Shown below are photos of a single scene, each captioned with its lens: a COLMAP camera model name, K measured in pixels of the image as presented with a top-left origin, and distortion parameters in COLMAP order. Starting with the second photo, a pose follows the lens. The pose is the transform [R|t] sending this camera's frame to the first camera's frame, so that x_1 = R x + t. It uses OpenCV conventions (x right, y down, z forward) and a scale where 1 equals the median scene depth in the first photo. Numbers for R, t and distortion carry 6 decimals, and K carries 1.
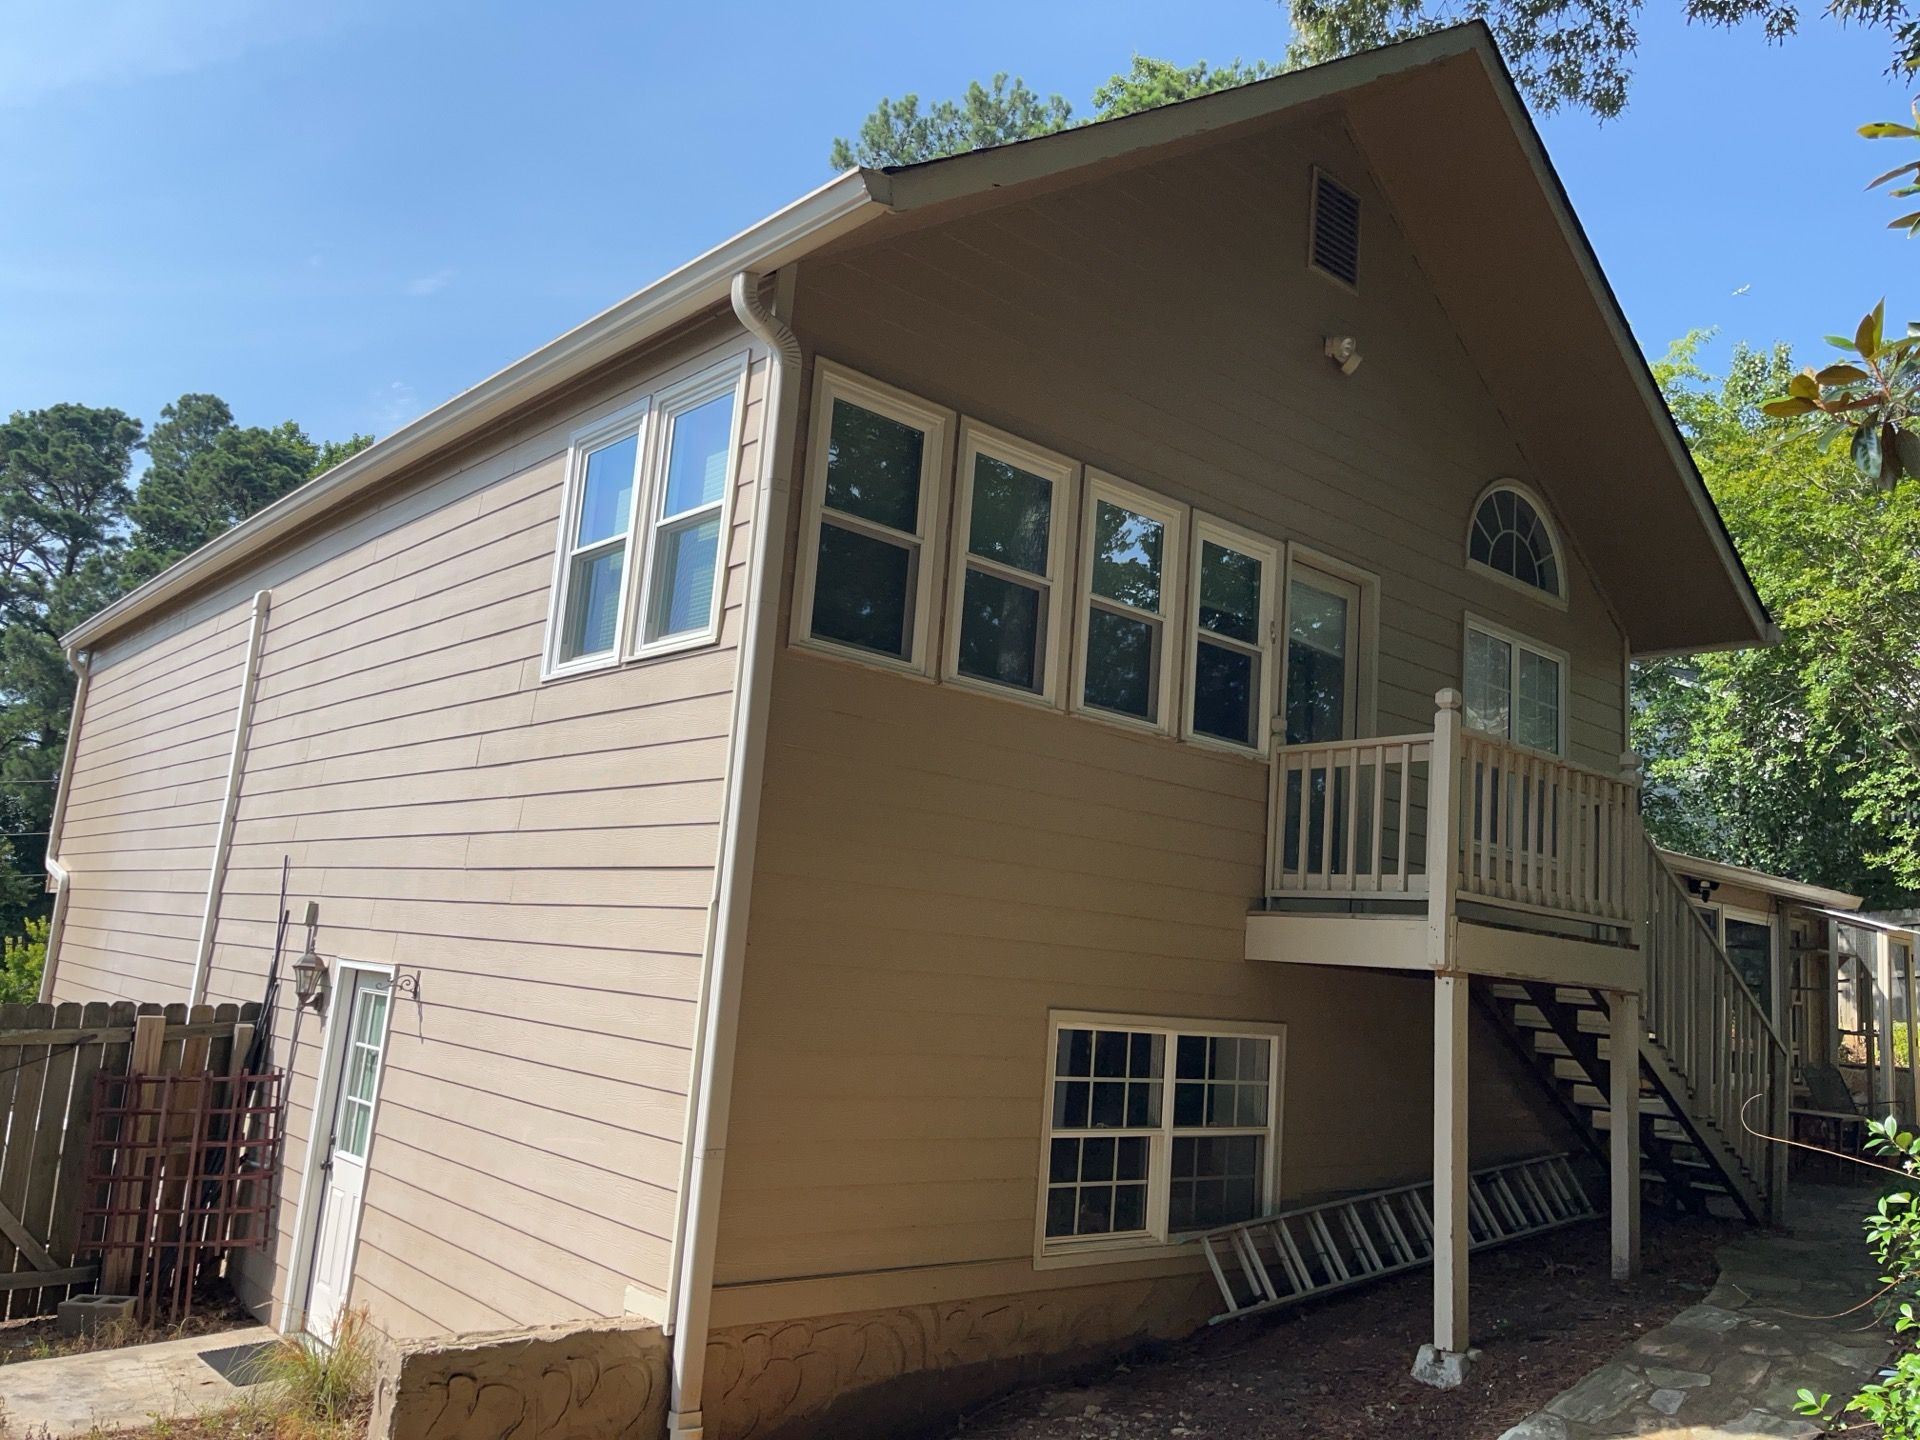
lens RADIAL K [[1453.6, 0, 964.8], [0, 1453.6, 722.3], [0, 0, 1]] dist [0.040536, -0.001109]
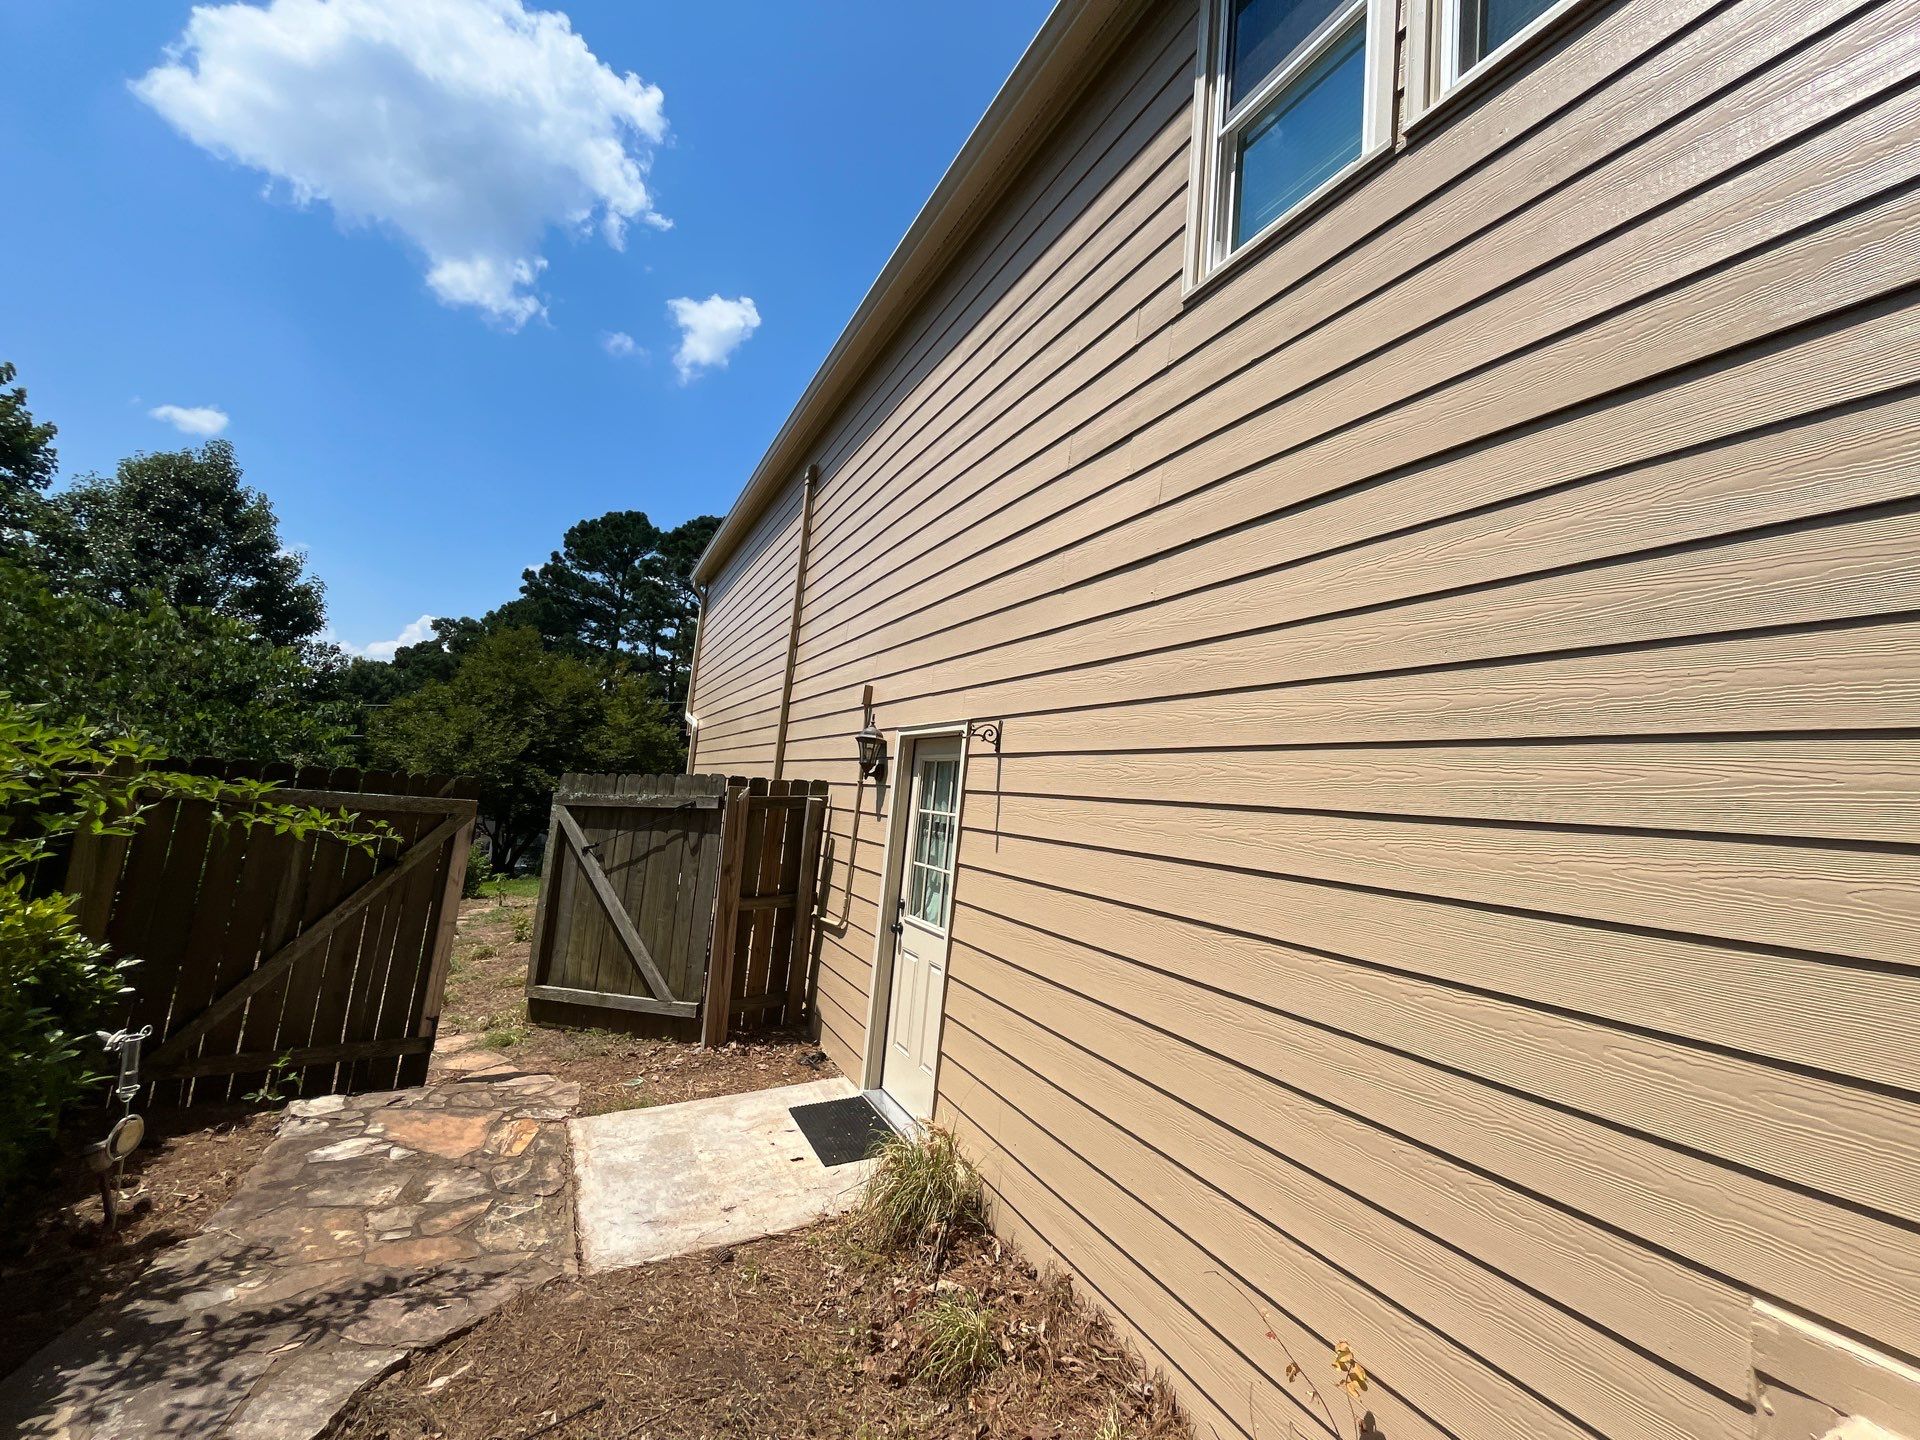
lens RADIAL K [[782.5, 0, 948.7], [0, 782.5, 723.9], [0, 0, 1]] dist [0.021222, -0.000115]
pose [[0.966811, -0.010432, -0.255280, -0.282373], [0.021818, 0.998887, 0.041809, 0.150876], [0.254560, -0.045991, 0.965963, 0.537446]]
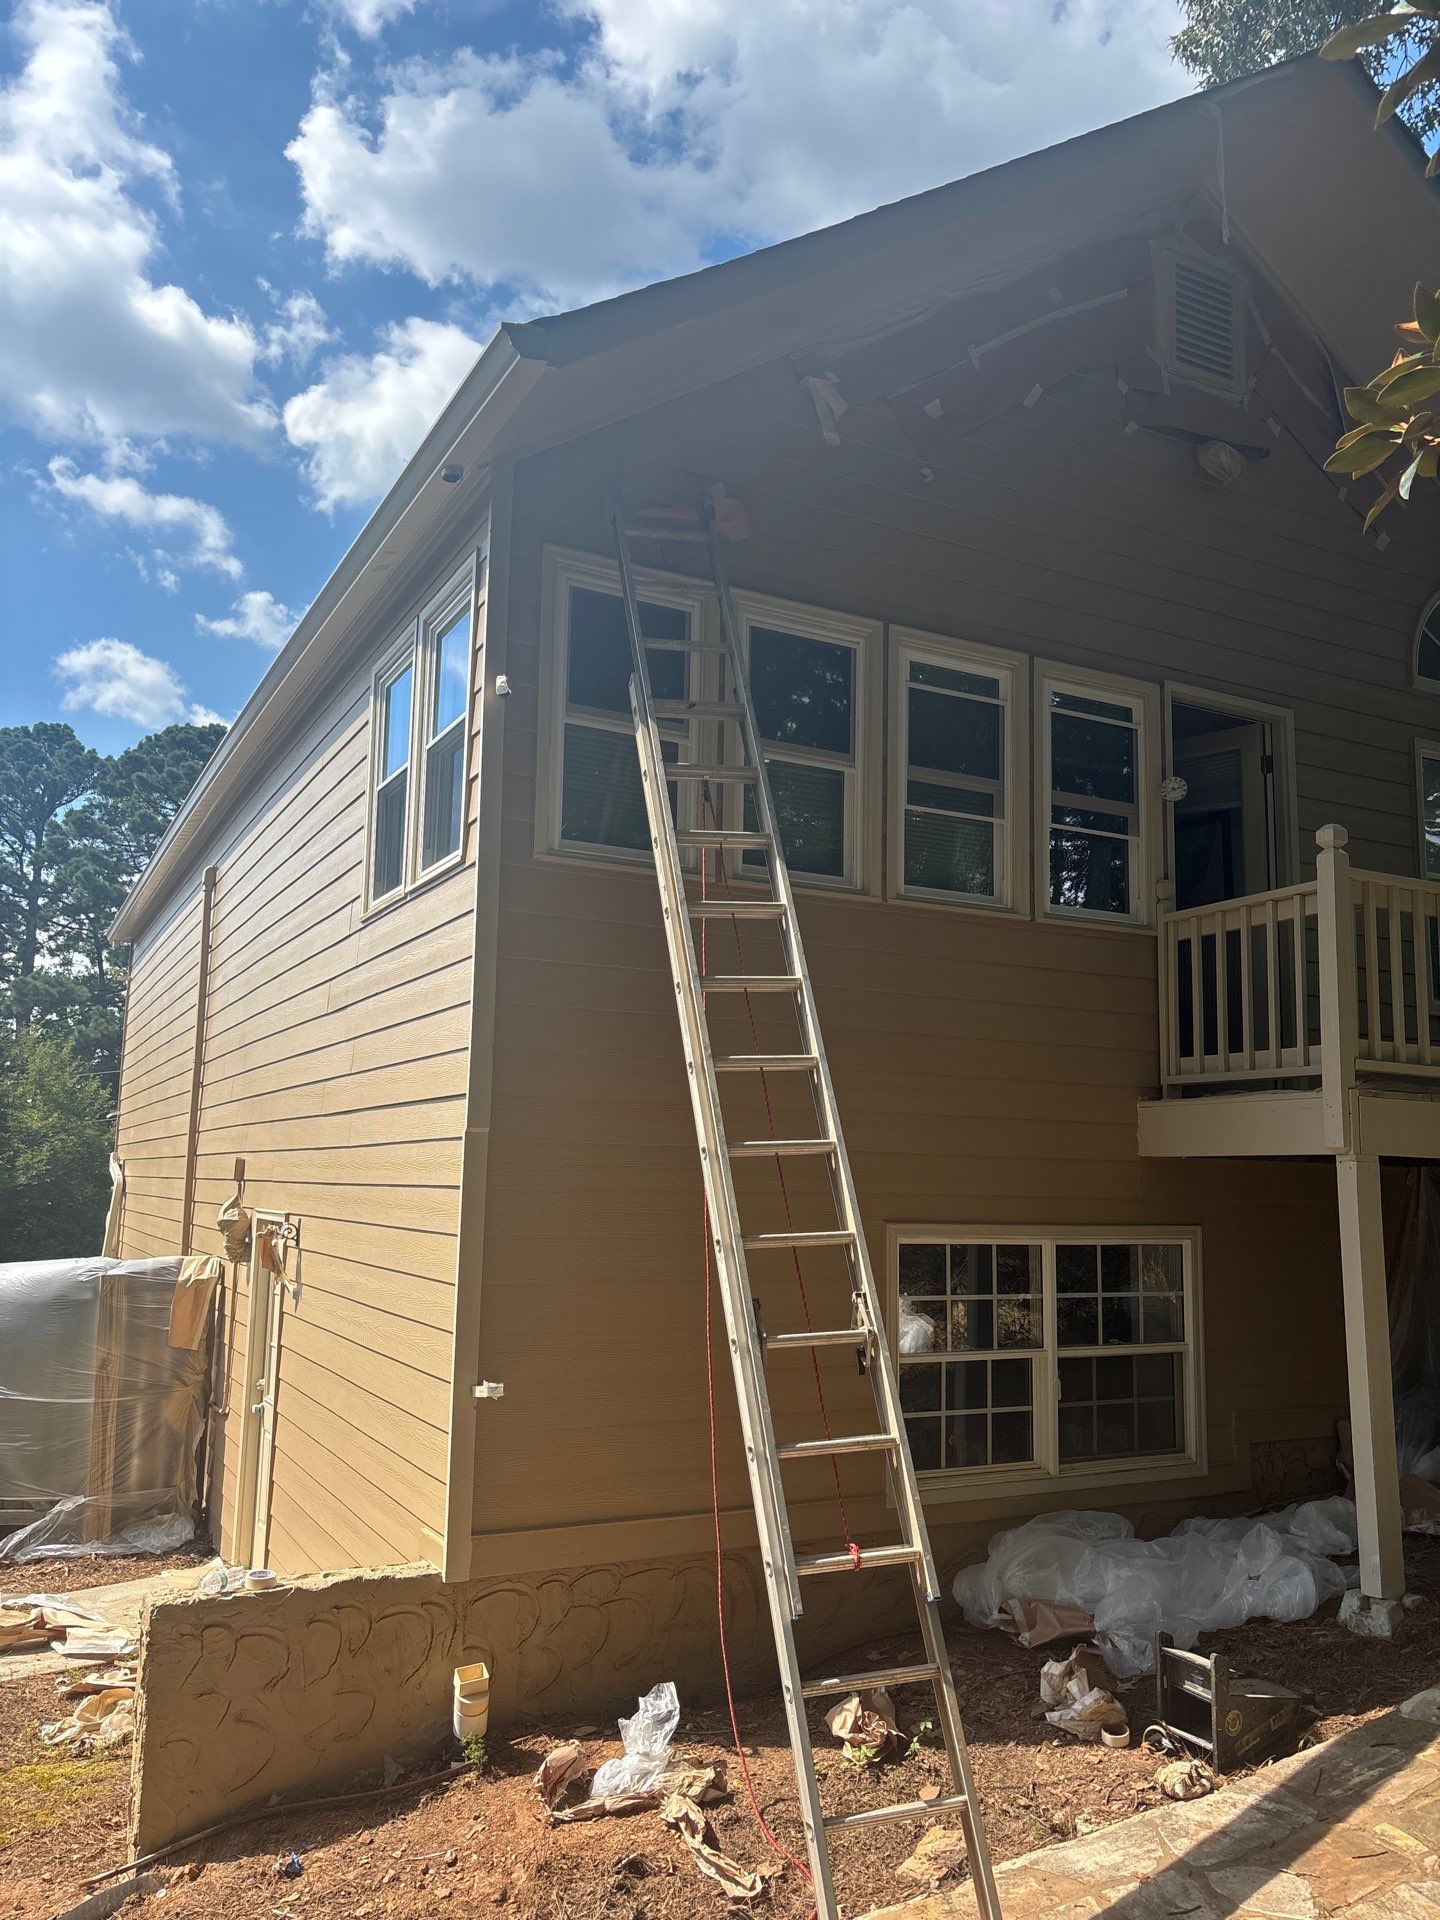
lens RADIAL K [[1452.5, 0, 724.8], [0, 1452.5, 975.4], [0, 0, 1]] dist [0.031149, 0.003439]
pose [[0.970785, -0.091634, -0.221764, 0.155067], [0.095624, 0.995391, 0.007297, 0.022227], [0.220073, -0.028290, 0.975073, 0.080877]]
